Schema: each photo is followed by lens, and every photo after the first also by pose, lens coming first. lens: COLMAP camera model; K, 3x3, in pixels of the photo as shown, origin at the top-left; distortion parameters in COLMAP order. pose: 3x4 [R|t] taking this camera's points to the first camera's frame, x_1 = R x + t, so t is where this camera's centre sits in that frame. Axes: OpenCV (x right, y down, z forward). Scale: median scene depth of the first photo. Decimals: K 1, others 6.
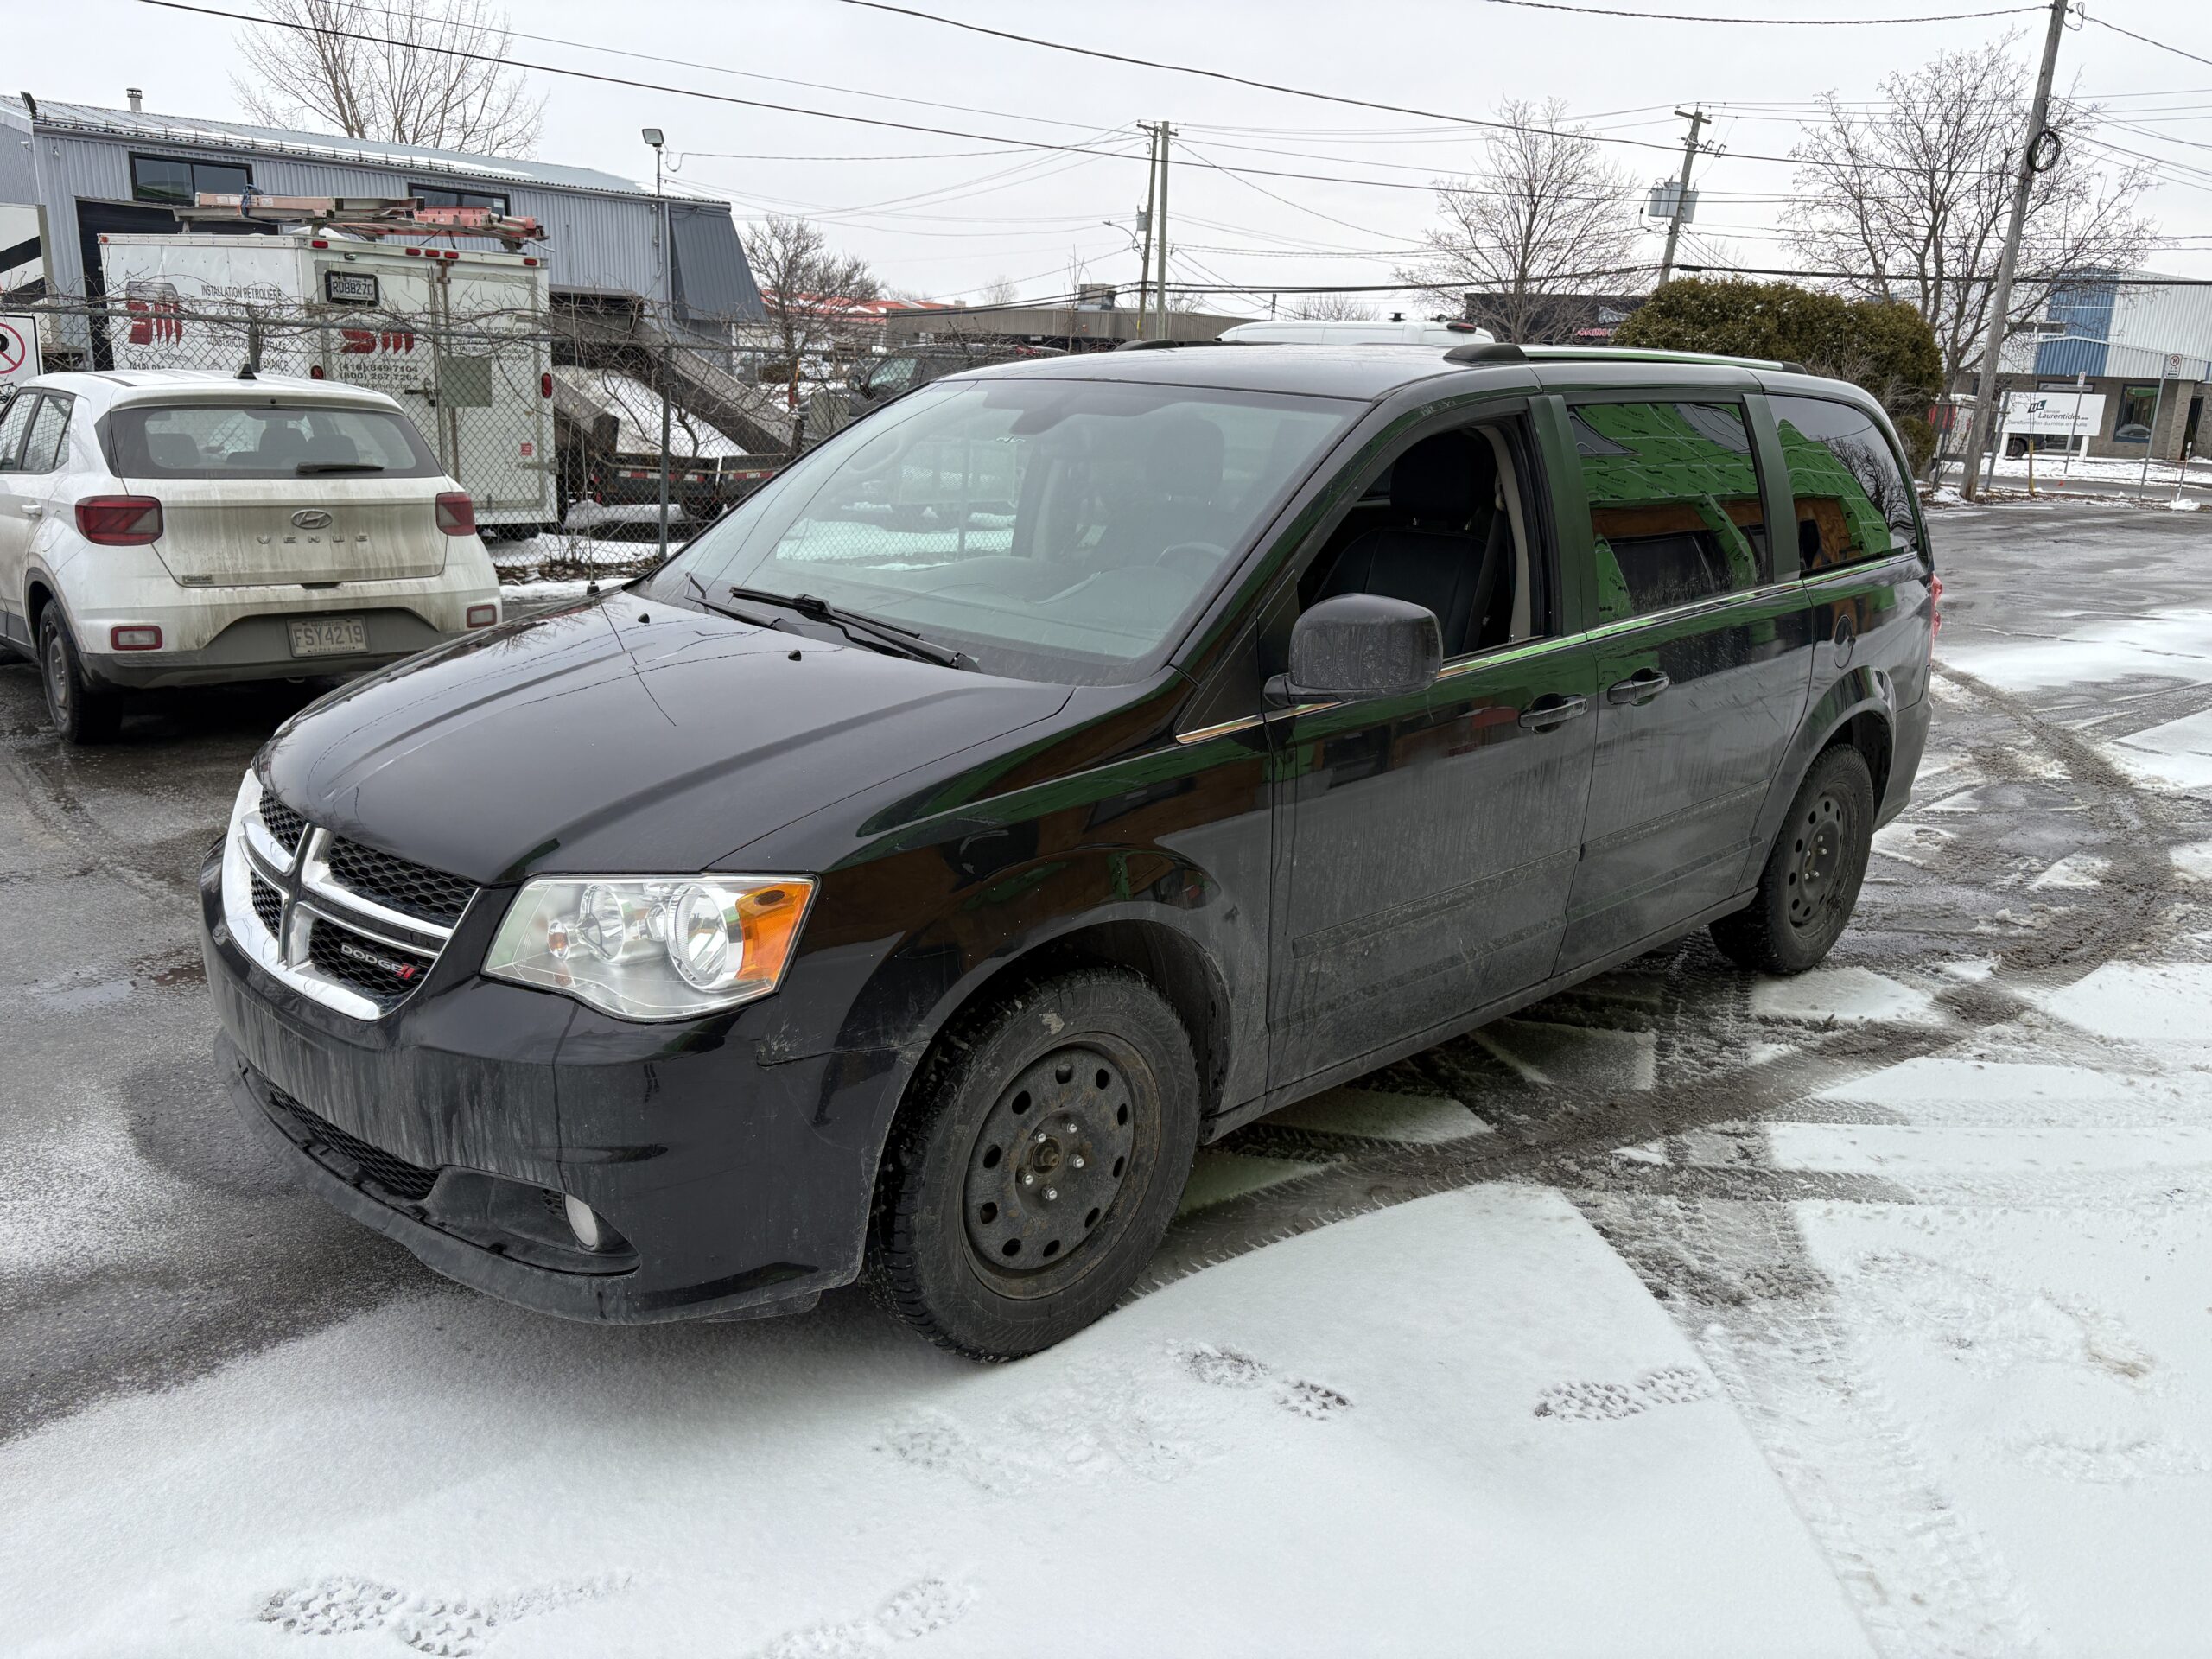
lens RADIAL K [[1659.1, 0, 1106.0], [0, 1659.1, 829.5], [0, 0, 1]] dist [-0.002977, -0.002042]
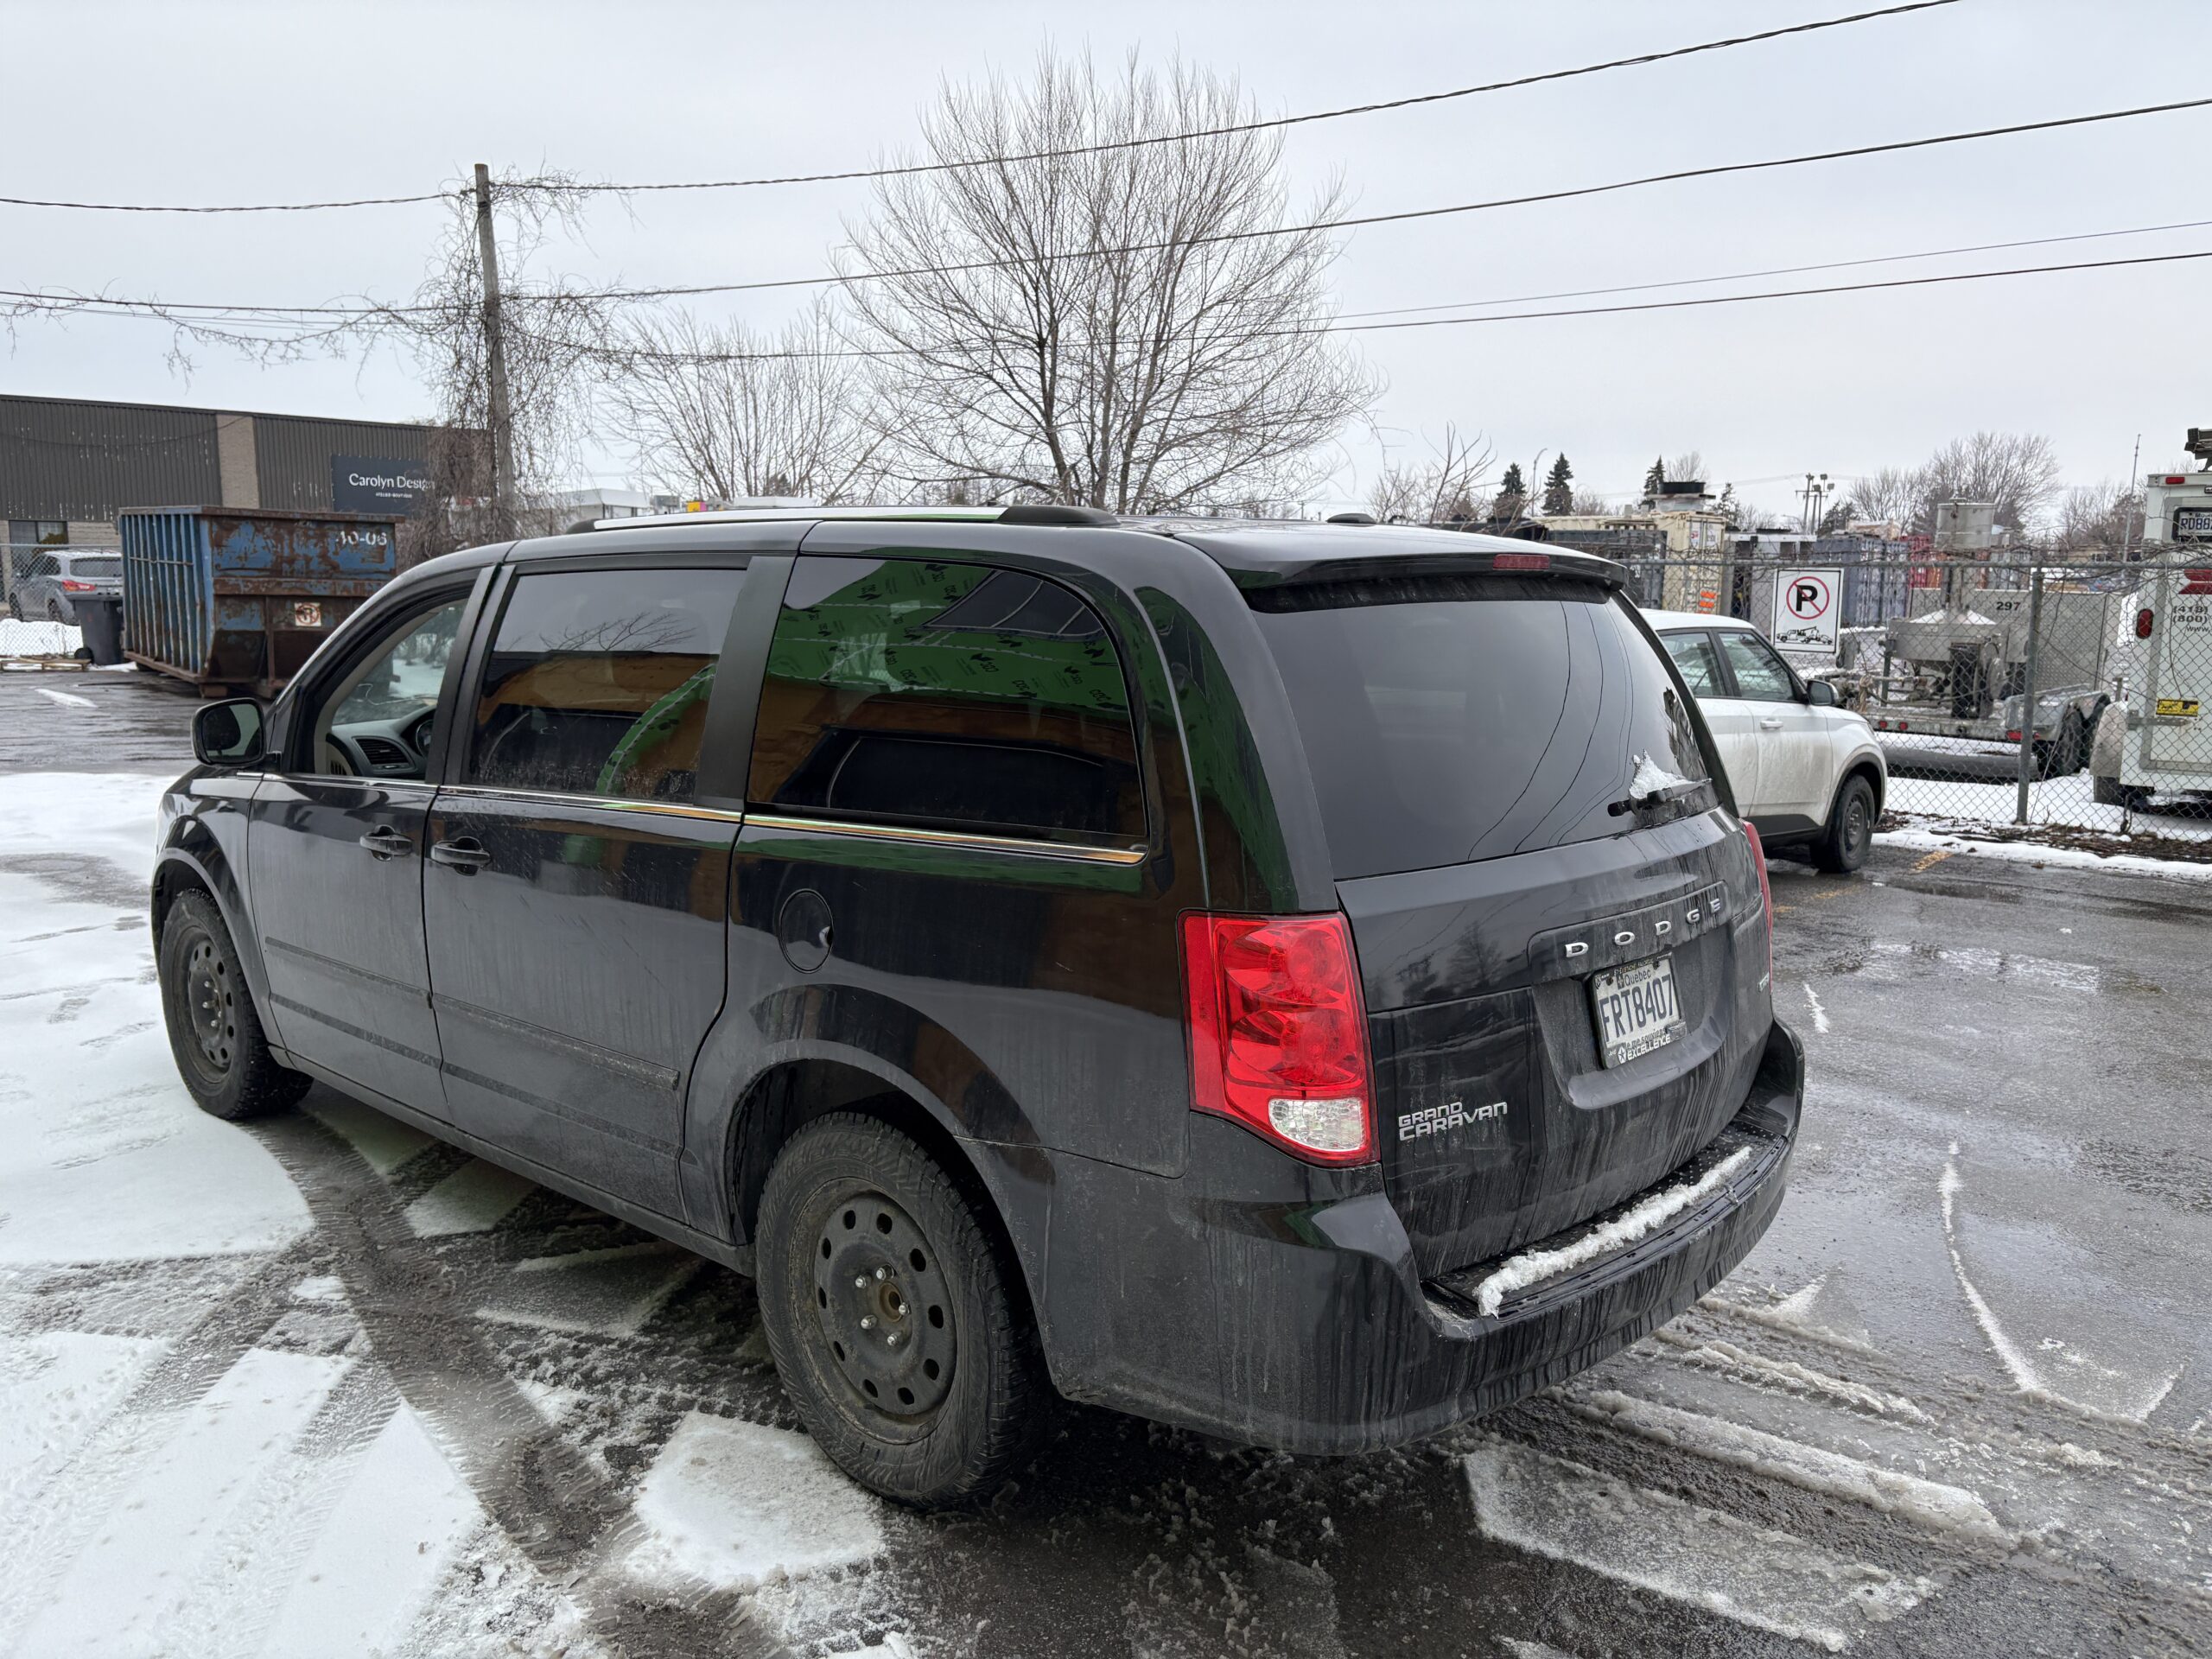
lens RADIAL K [[1659.1, 0, 1106.0], [0, 1659.1, 829.5], [0, 0, 1]] dist [-0.002977, -0.002042]
pose [[0.058978, 0.101162, -0.993120, 1.197115], [-0.265526, 0.960603, 0.082081, -0.253454], [0.962298, 0.258858, 0.083516, 1.182126]]
